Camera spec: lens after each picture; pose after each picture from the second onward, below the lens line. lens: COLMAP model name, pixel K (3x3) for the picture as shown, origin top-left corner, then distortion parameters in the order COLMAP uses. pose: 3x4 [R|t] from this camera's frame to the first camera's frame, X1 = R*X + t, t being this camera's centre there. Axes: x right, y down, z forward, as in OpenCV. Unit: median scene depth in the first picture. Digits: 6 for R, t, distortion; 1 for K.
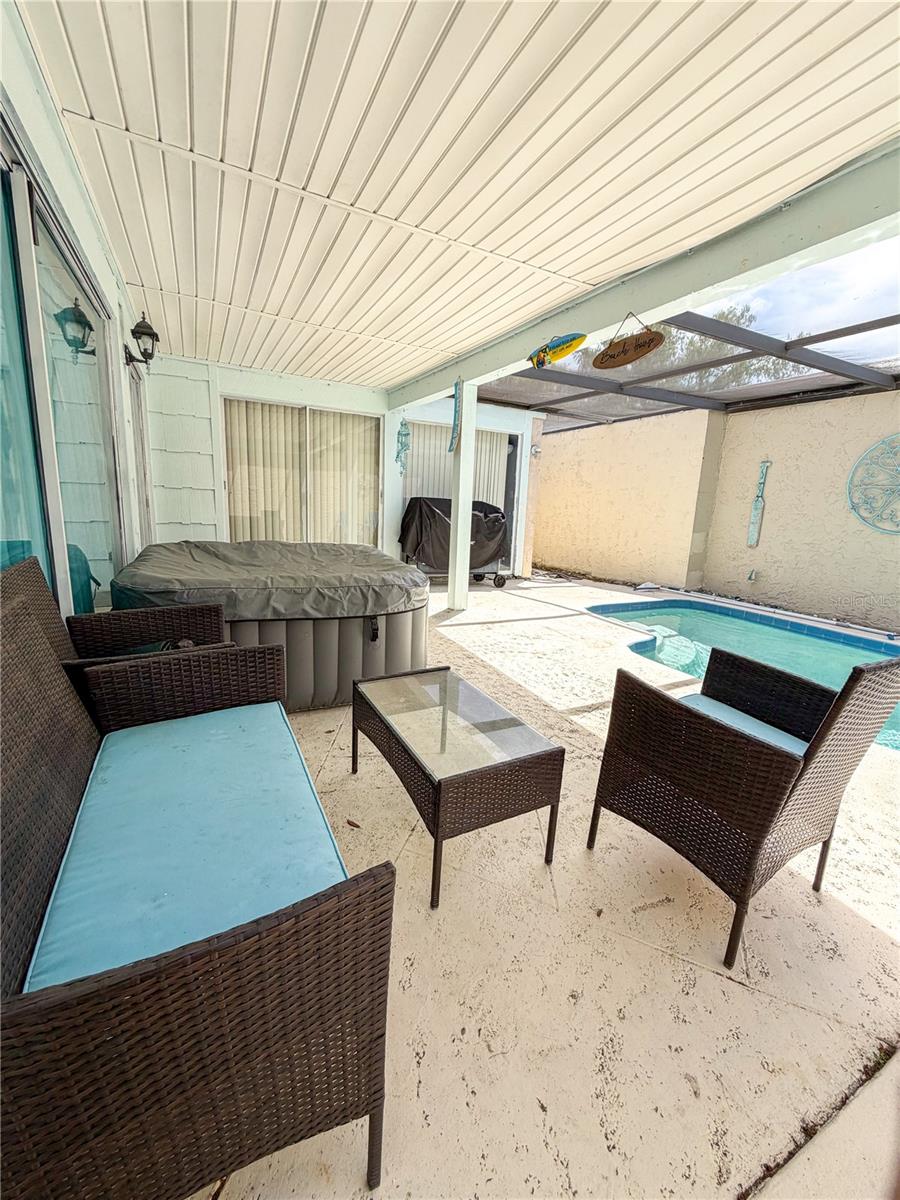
lens RADIAL K [[479.9, 0, 449.6], [0, 479.9, 601.4], [0, 0, 1]] dist [-0.001260, 0.000427]
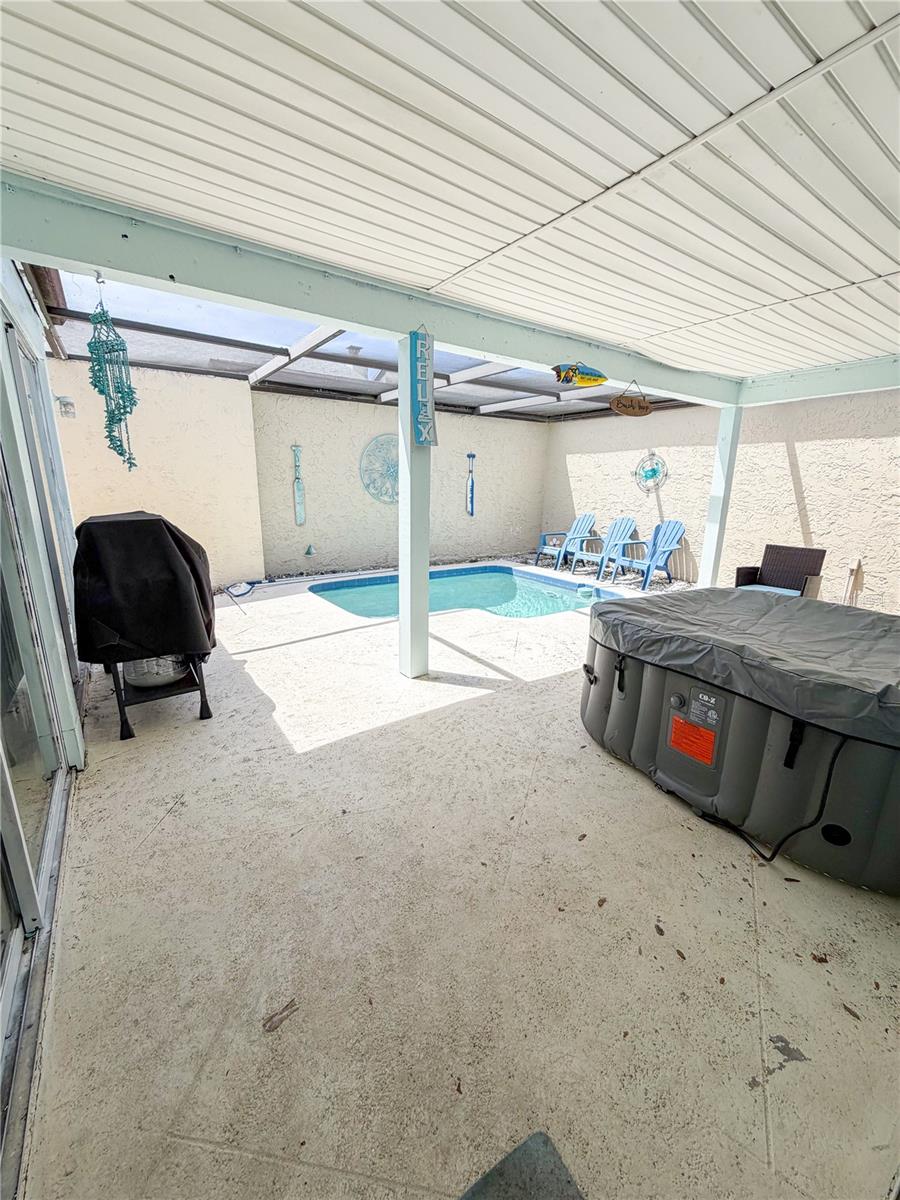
lens RADIAL K [[479.9, 0, 452.0], [0, 479.9, 600.1], [0, 0, 1]] dist [-0.001260, 0.000427]
pose [[-0.121697, -0.288087, 0.949840, -0.599993], [0.178277, 0.935046, 0.306441, -0.275805], [-0.976426, 0.206627, -0.062433, 0.935645]]
